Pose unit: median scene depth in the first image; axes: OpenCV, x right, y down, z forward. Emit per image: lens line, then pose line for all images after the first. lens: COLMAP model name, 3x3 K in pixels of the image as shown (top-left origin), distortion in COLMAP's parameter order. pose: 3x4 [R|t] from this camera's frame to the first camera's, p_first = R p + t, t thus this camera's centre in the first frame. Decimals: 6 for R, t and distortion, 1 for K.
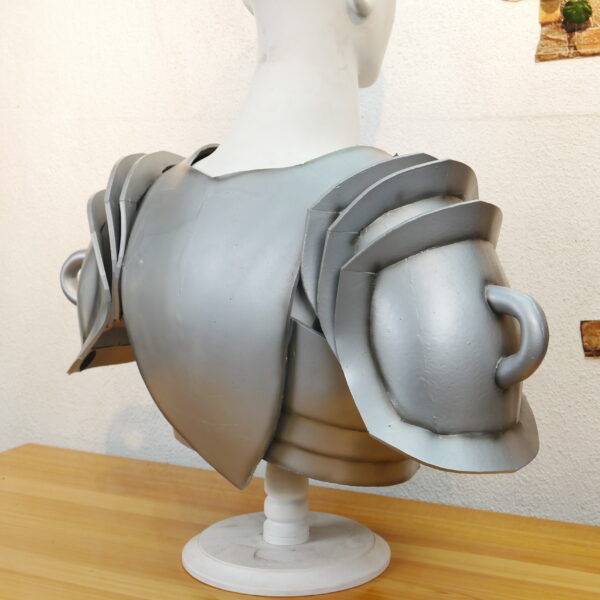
lens RADIAL K [[1107.7, 0, 273.3], [0, 1107.7, 313.2], [0, 0, 1]] dist [-0.001623, 0.000000]
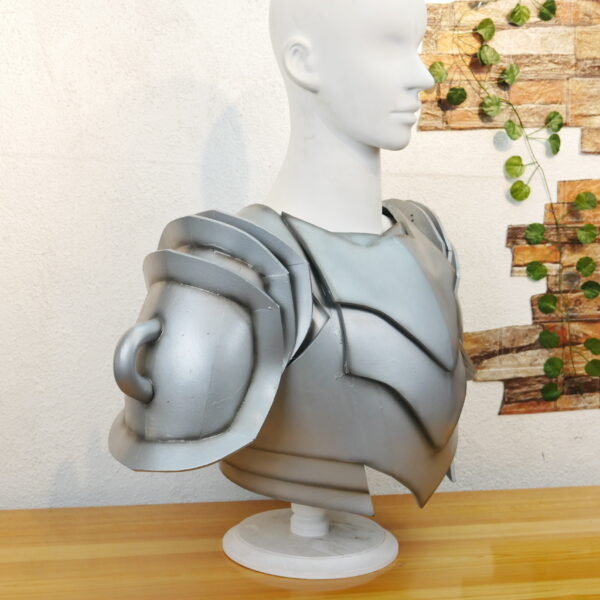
lens RADIAL K [[1126.2, 0, 292.7], [0, 1126.2, 319.2], [0, 0, 1]] dist [-0.013684, 0.000000]
pose [[0.746217, -0.062480, 0.662765, -0.709378], [0.054008, 0.997986, 0.033273, -0.063047], [-0.663509, 0.010965, 0.748088, 0.140626]]
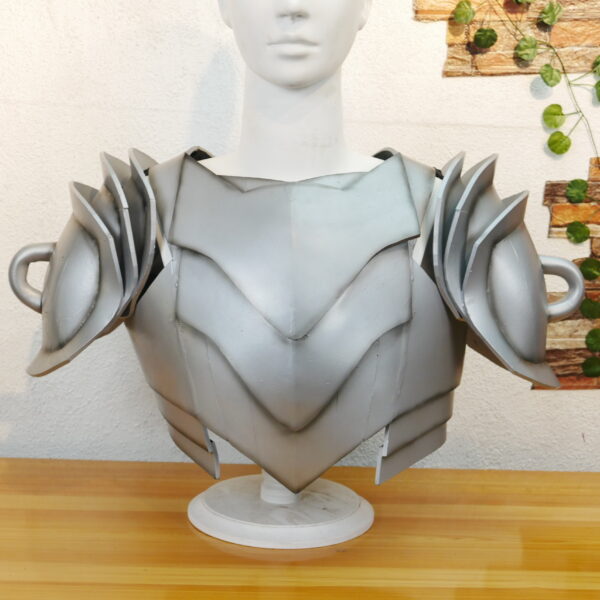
lens RADIAL K [[1126.2, 0, 229.0], [0, 1126.2, 314.4], [0, 0, 1]] dist [-0.013684, 0.000000]
pose [[0.870489, -0.047090, 0.489930, -0.531784], [0.028382, 0.998559, 0.045548, -0.038473], [-0.491369, -0.025744, 0.870571, 0.079575]]
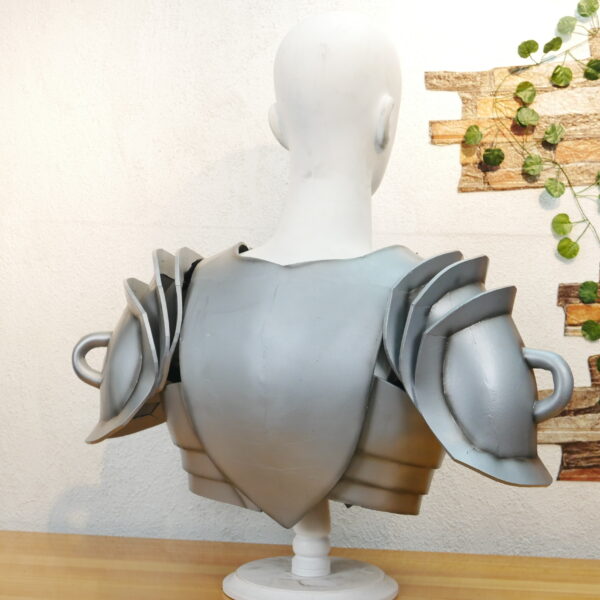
lens RADIAL K [[1107.7, 0, 302.9], [0, 1107.7, 300.5], [0, 0, 1]] dist [-0.001623, 0.000000]
pose [[0.936463, 0.026566, 0.349760, -0.374032], [0.021035, 0.991080, -0.131597, 0.063305], [-0.350136, 0.130593, 0.927551, -0.118216]]
